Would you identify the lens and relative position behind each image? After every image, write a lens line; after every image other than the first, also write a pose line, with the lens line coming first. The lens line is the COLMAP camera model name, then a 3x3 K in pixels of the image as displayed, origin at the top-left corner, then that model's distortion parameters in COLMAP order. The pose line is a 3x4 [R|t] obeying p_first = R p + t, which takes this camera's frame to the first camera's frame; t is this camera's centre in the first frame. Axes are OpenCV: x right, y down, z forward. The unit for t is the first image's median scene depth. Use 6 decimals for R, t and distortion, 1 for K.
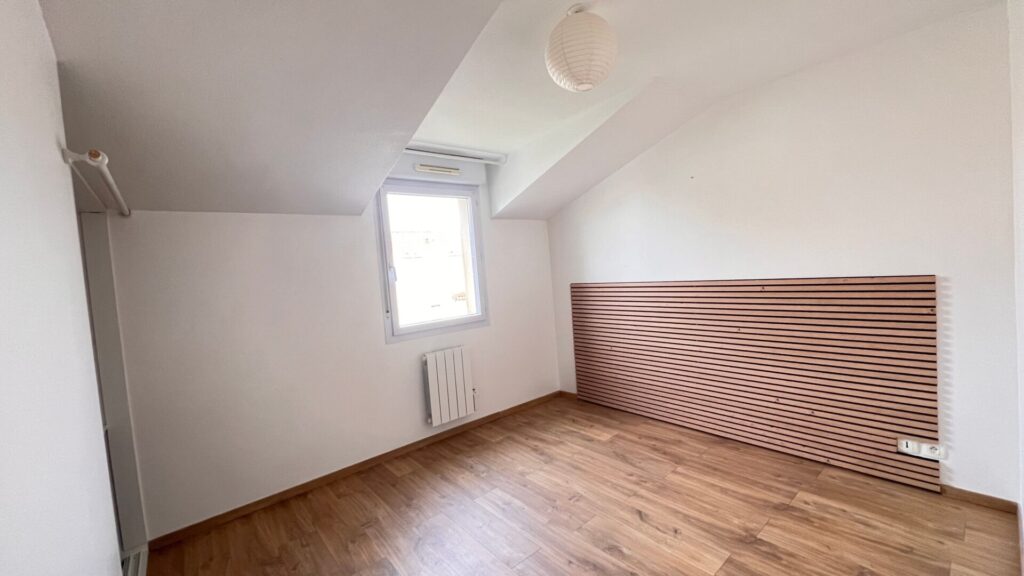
lens RADIAL K [[409.9, 0, 512.0], [0, 409.9, 288.0], [0, 0, 1]] dist [0.000037, -0.000037]
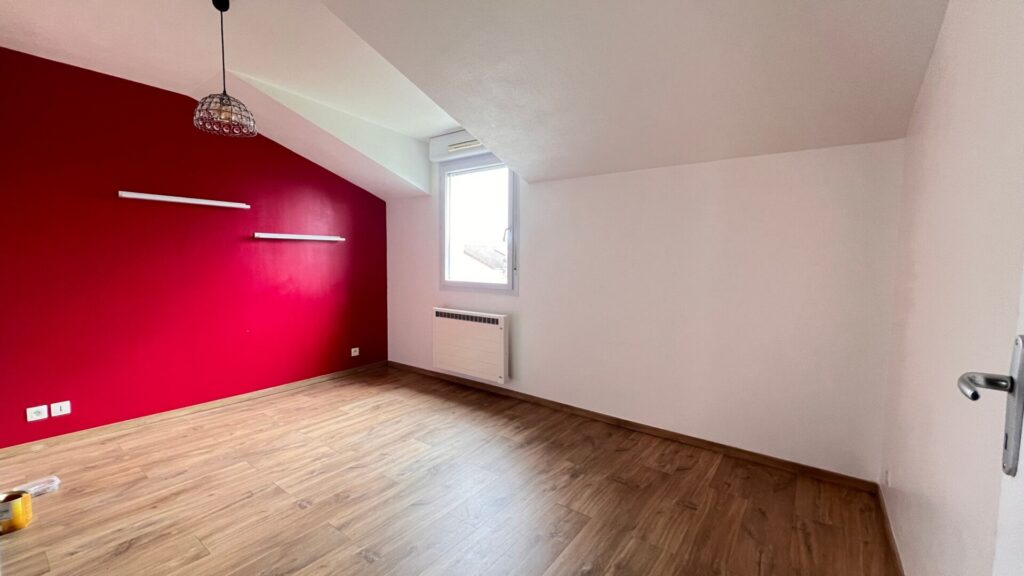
lens RADIAL K [[409.9, 0, 512.0], [0, 409.9, 288.0], [0, 0, 1]] dist [0.000037, -0.000037]
pose [[-0.229324, -0.017097, 0.973200, -0.391538], [0.036910, 0.998974, 0.026247, 0.021384], [-0.972650, 0.041940, -0.228458, 0.493727]]
